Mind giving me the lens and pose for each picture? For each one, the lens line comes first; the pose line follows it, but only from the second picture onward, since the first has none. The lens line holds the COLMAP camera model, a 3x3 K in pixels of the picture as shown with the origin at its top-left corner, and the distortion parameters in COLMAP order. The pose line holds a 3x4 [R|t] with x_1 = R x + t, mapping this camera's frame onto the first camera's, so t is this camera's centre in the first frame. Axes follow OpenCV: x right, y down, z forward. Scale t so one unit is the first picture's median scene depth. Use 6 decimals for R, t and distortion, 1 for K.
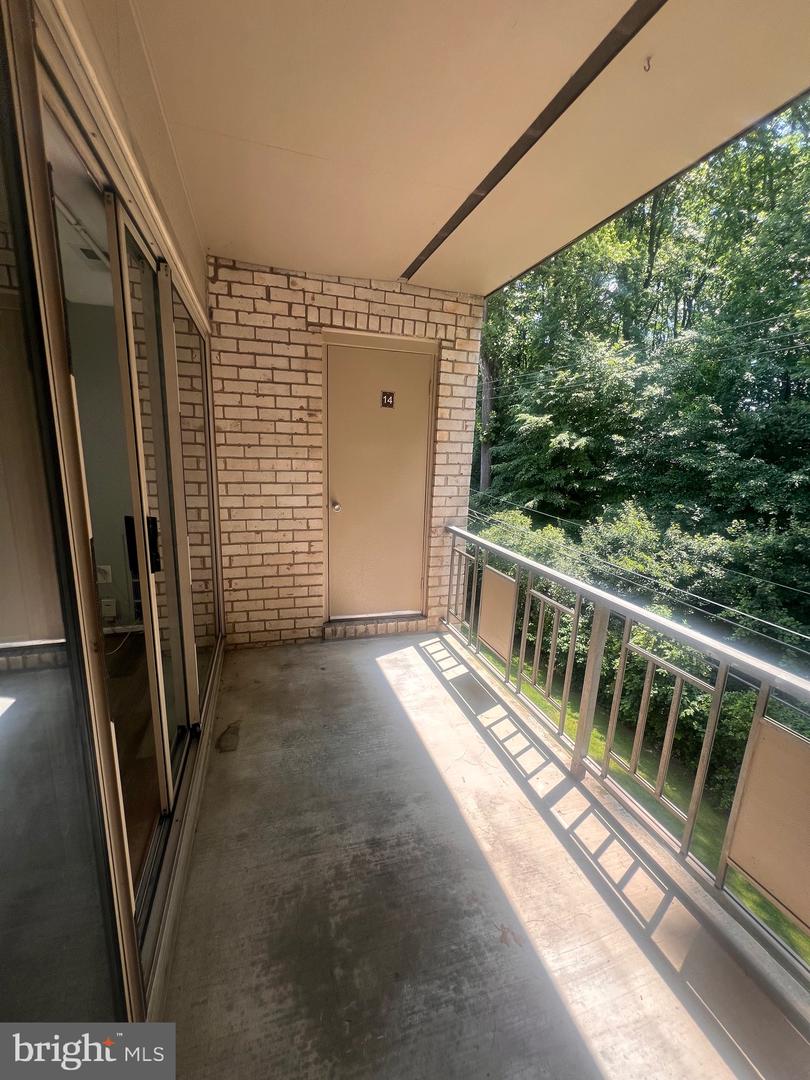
lens RADIAL K [[430.5, 0, 405.0], [0, 430.5, 540.0], [0, 0, 1]] dist [-0.001903, -0.000104]
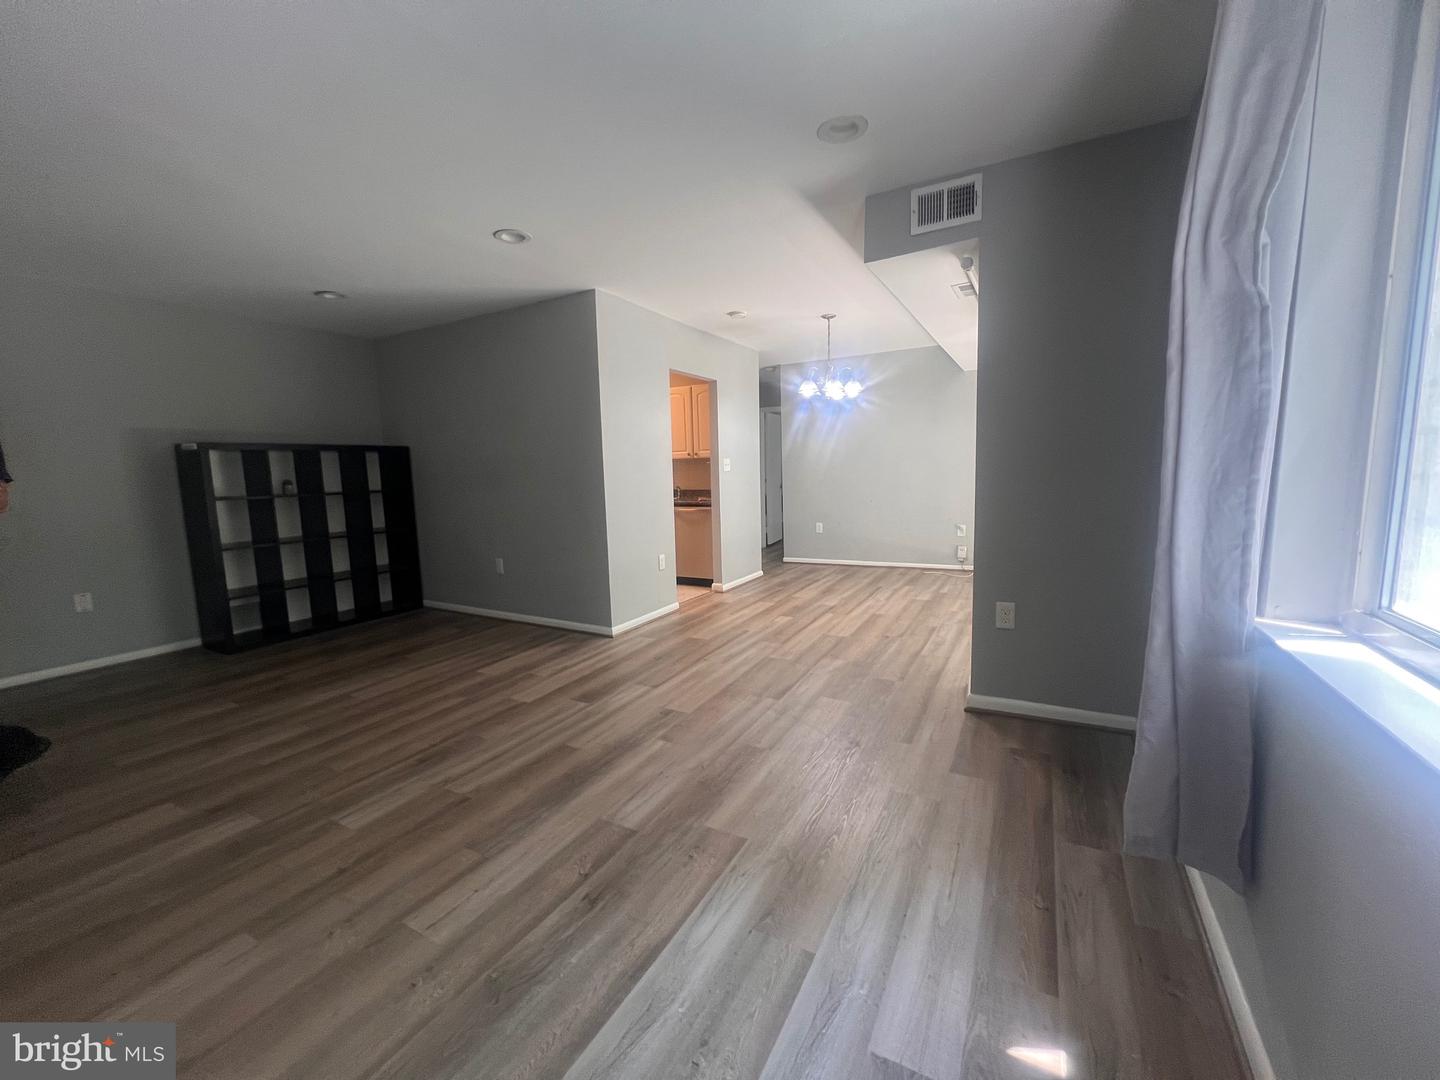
lens RADIAL K [[575.7, 0, 722.0], [0, 575.7, 543.1], [0, 0, 1]] dist [0.000456, -0.000081]
pose [[0.679316, 0.041896, -0.732649, 0.248695], [-0.102168, 0.994045, -0.037886, 0.274366], [0.726699, 0.100590, 0.679551, -1.017344]]
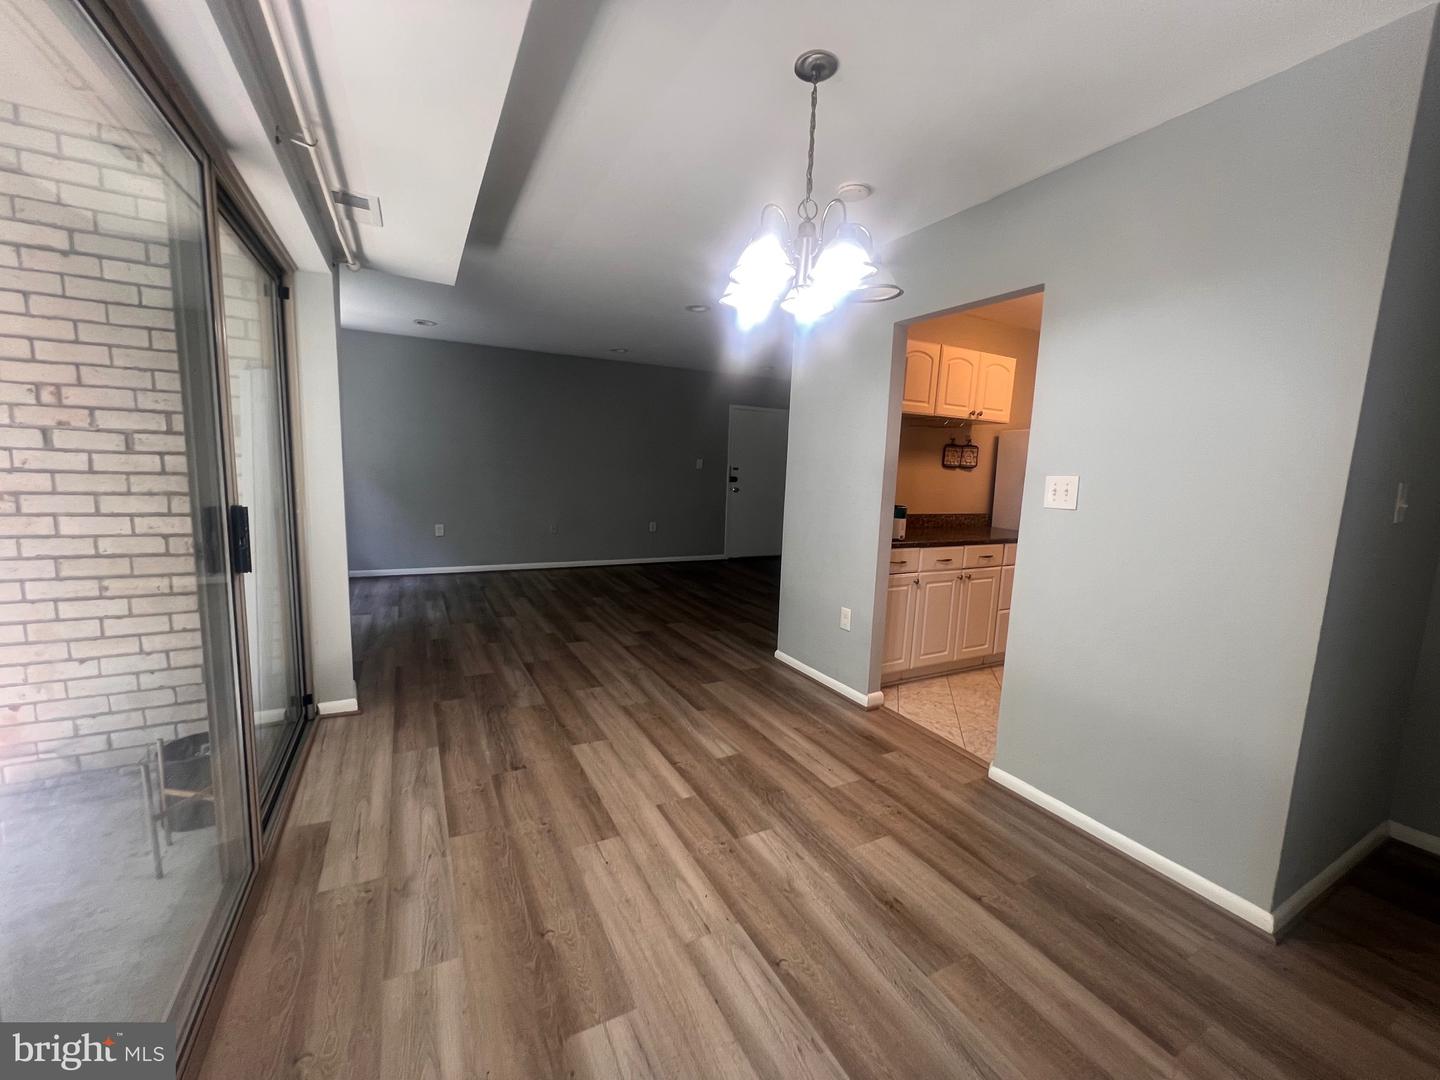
lens RADIAL K [[574.0, 0, 716.8], [0, 574.0, 542.0], [0, 0, 1]] dist [-0.001903, -0.000104]
pose [[-0.981862, -0.049500, -0.183022, -0.529517], [-0.107597, 0.940290, 0.322920, -0.154641], [0.156109, 0.336755, -0.928561, 0.766200]]
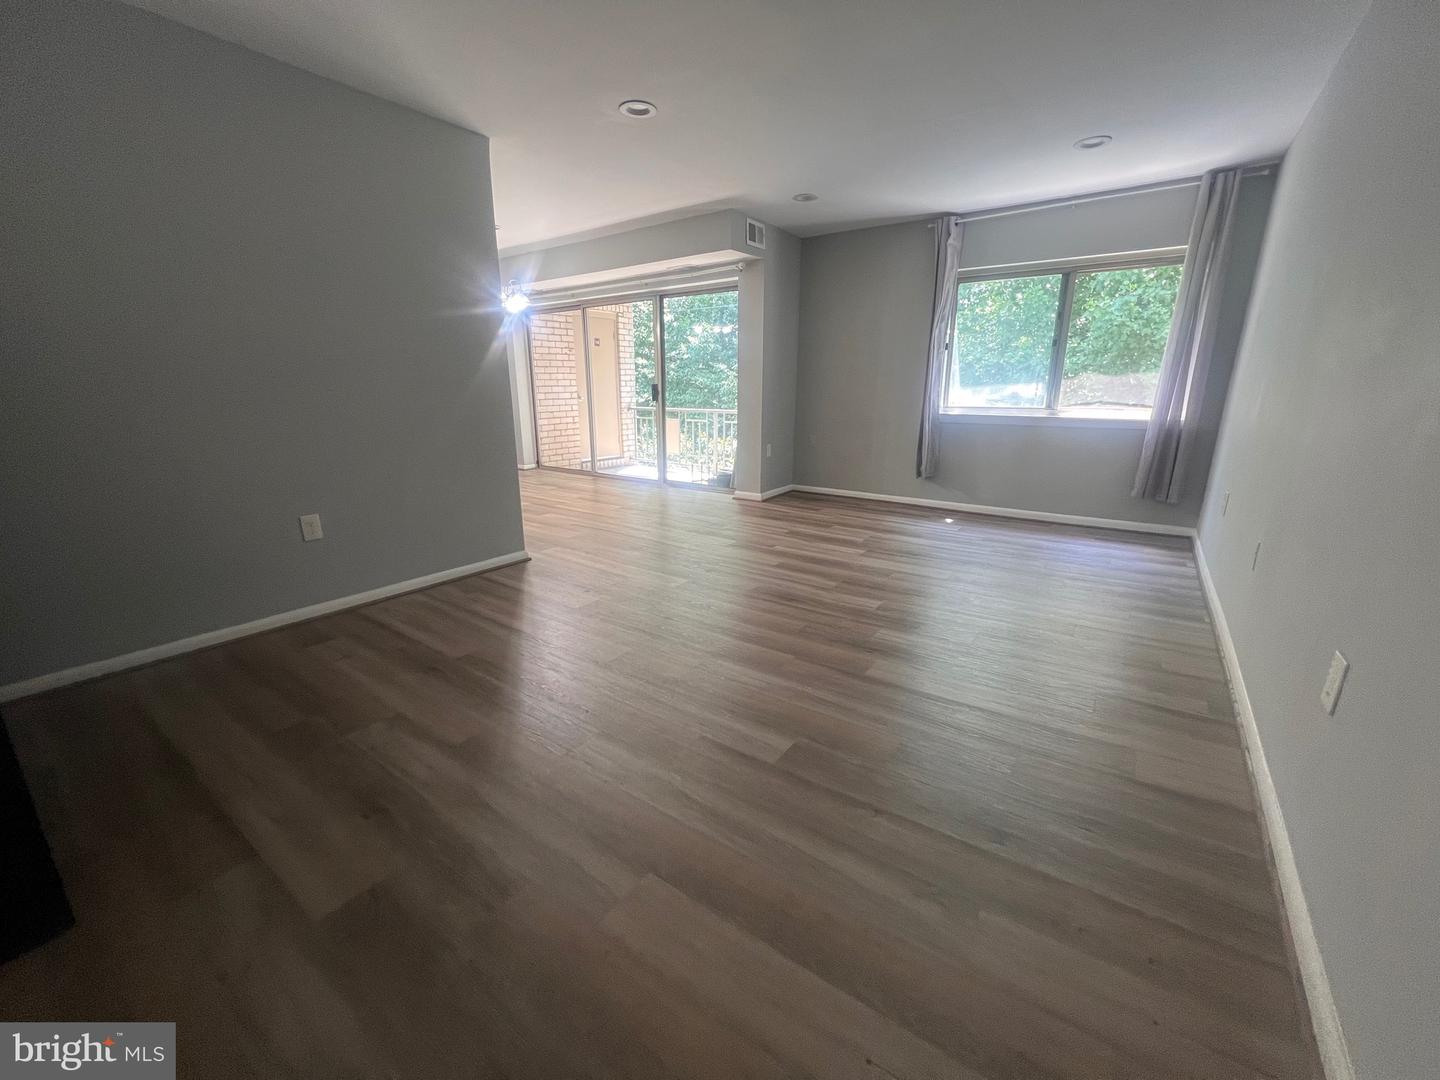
lens RADIAL K [[565.0, 0, 726.2], [0, 565.0, 544.7], [0, 0, 1]] dist [-0.000967, 0.000017]
pose [[0.801168, -0.197539, 0.564897, -1.213892], [0.151994, 0.980164, 0.127187, 0.347304], [-0.578816, -0.016037, 0.815300, -1.478536]]
